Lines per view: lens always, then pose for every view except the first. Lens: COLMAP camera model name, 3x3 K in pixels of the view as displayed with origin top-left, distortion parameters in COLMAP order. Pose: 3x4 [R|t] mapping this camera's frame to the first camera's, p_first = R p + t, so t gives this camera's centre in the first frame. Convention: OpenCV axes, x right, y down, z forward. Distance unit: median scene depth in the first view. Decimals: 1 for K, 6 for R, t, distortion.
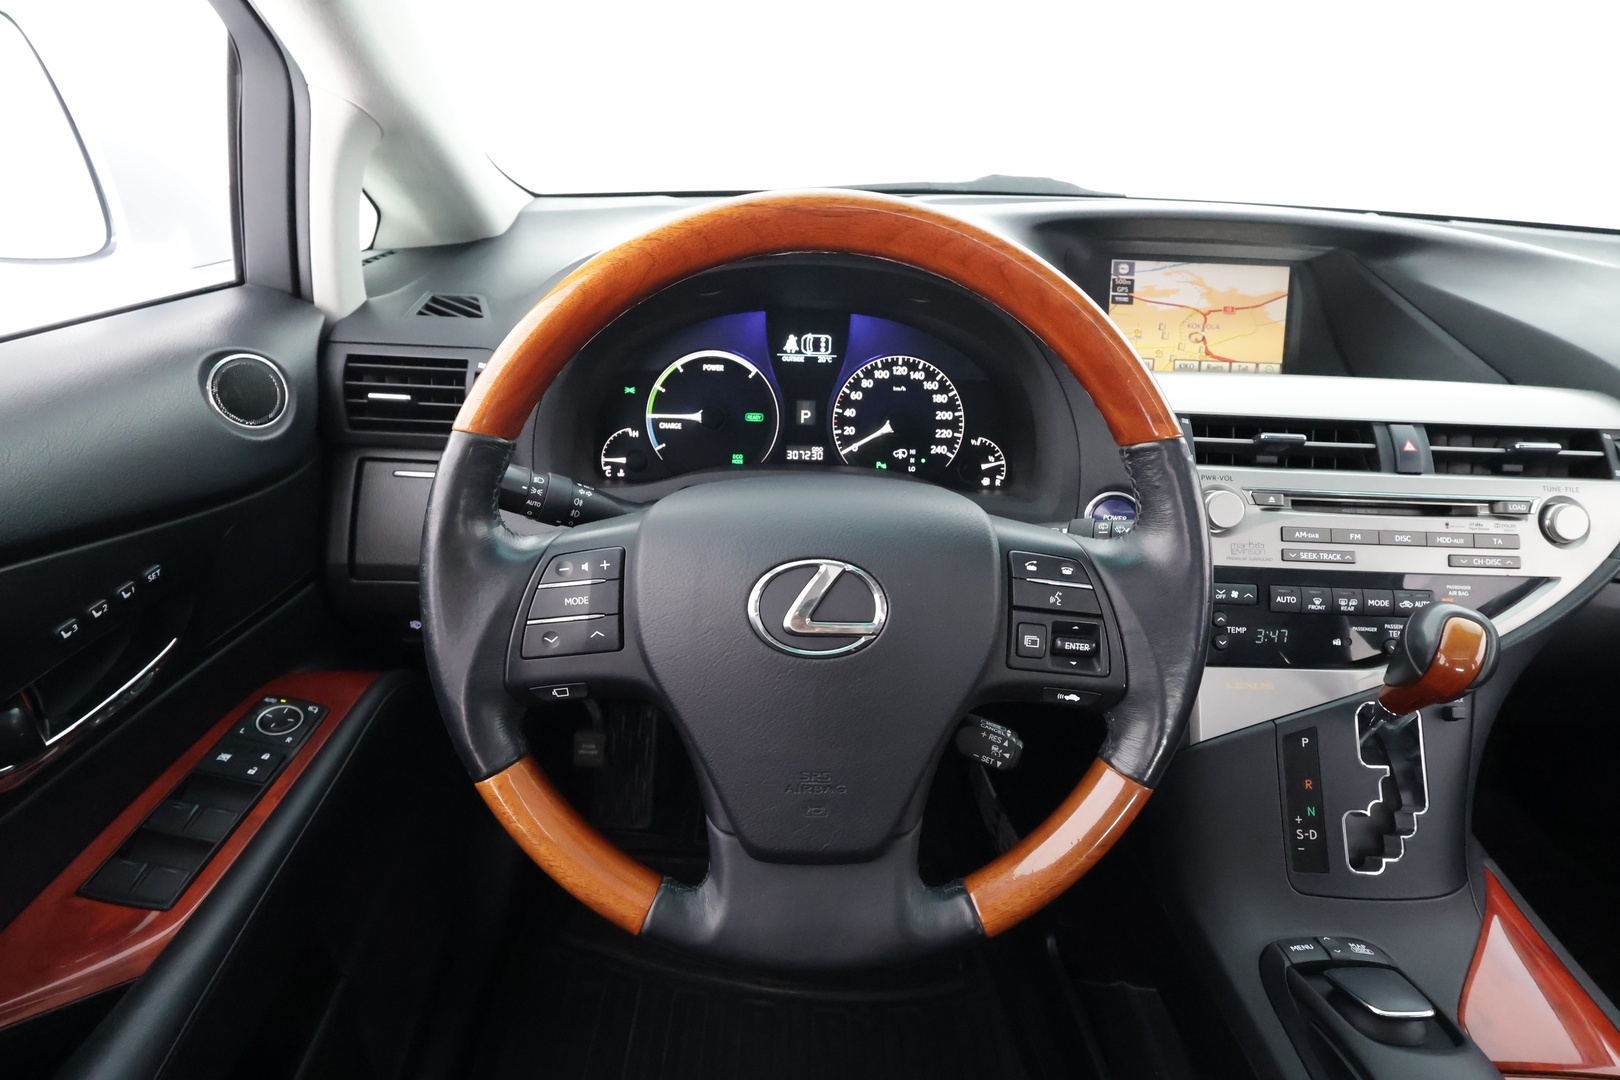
lens RADIAL K [[829.7, 0, 810.0], [0, 829.7, 540.0], [0, 0, 1]] dist [-0.033609, 0.000387]
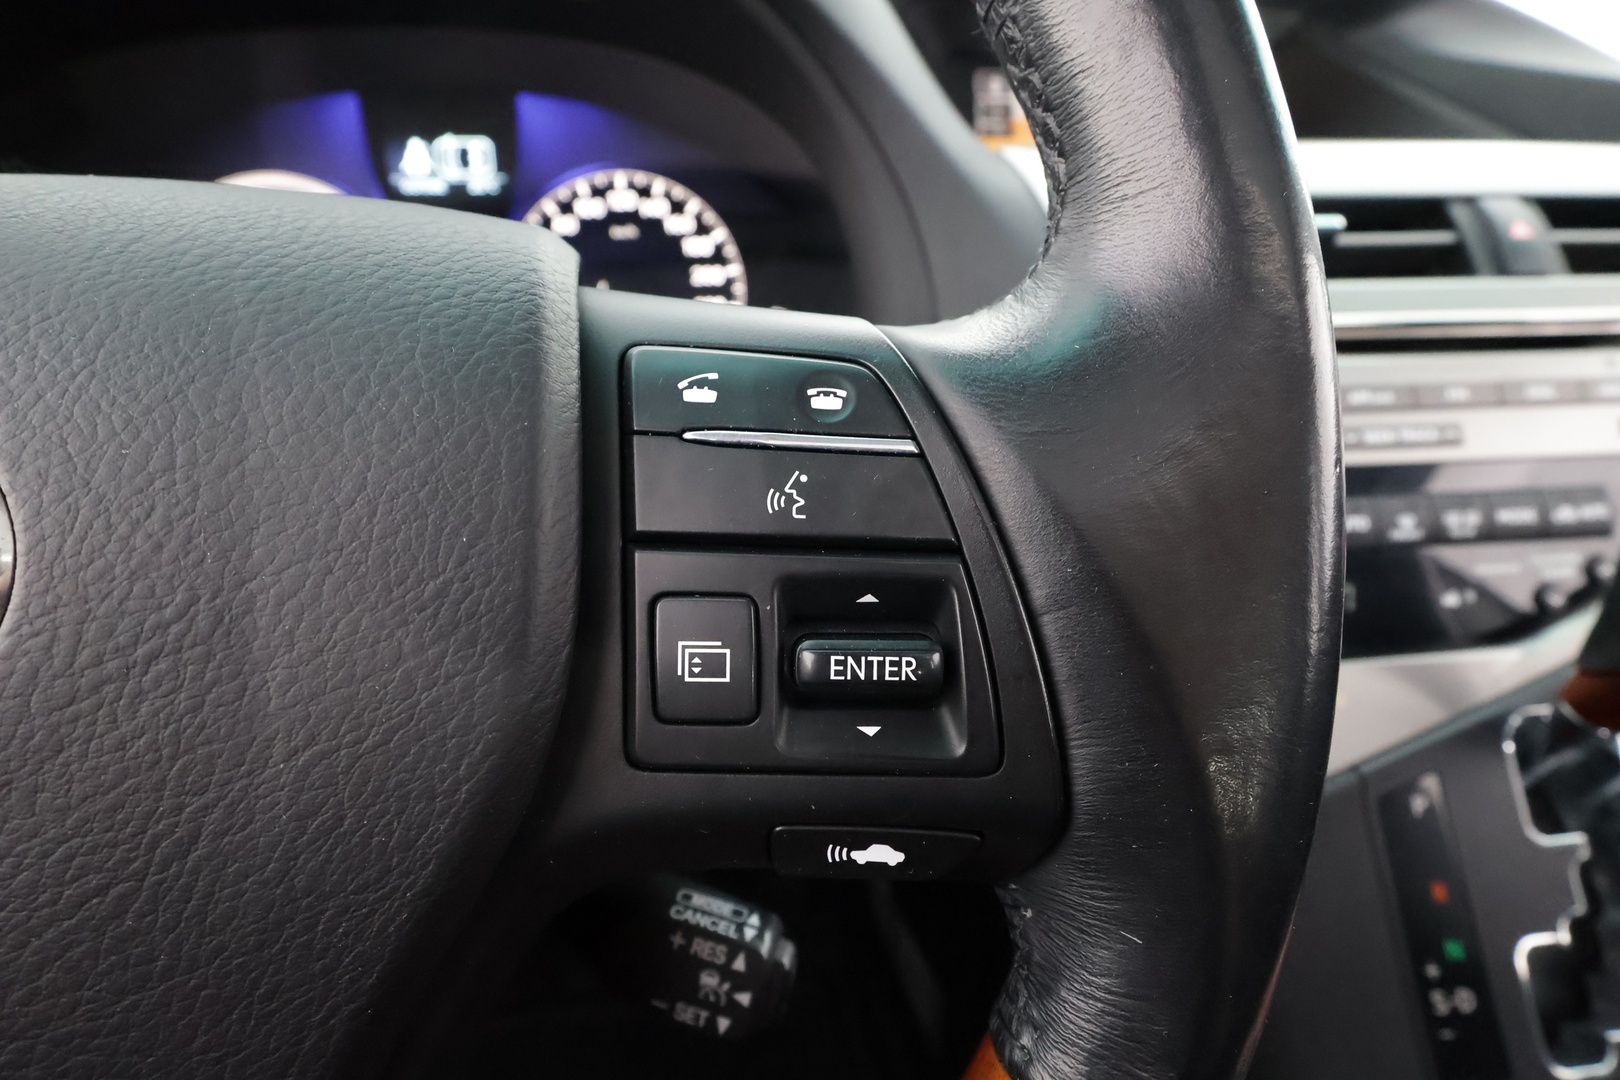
lens RADIAL K [[829.7, 0, 810.0], [0, 829.7, 540.0], [0, 0, 1]] dist [-0.033609, 0.000387]
pose [[0.992137, -0.082603, 0.094027, 0.201301], [0.085518, 0.995960, -0.027400, 0.067792], [-0.091383, 0.035226, 0.995193, 0.528171]]
